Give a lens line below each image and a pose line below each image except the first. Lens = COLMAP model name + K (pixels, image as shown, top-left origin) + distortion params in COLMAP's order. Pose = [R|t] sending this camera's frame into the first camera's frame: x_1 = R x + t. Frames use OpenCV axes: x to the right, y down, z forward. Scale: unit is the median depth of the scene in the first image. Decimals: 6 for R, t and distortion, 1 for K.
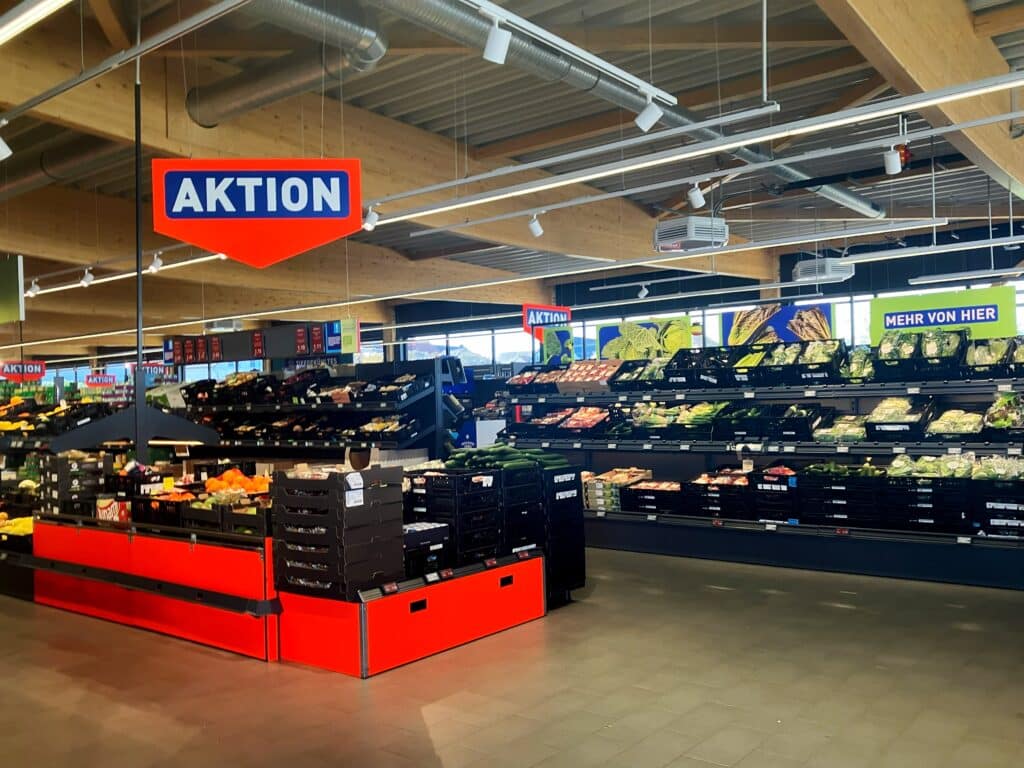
lens RADIAL K [[865.9, 0, 512.1], [0, 865.9, 384.5], [0, 0, 1]] dist [0.014486, 0.004505]
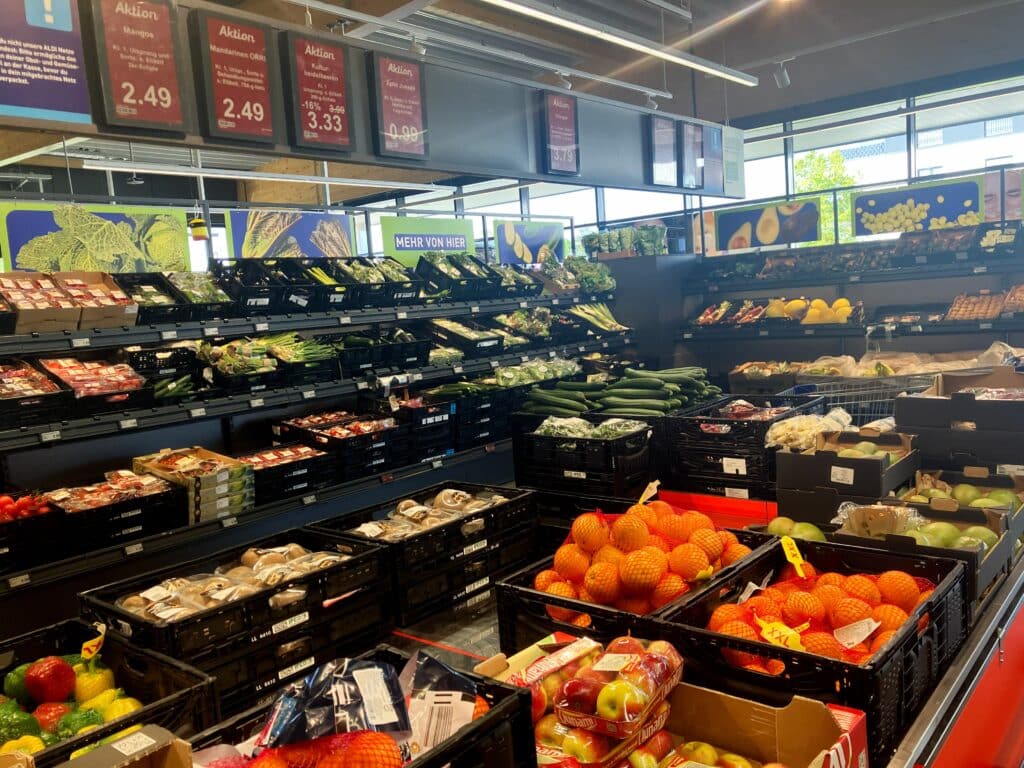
lens RADIAL K [[865.9, 0, 512.1], [0, 865.9, 385.0], [0, 0, 1]] dist [0.014486, 0.004505]
pose [[-0.012869, -0.072653, 0.997274, -0.505068], [0.055955, 0.995742, 0.073264, 0.020881], [-0.998350, 0.056746, -0.008749, 0.814502]]
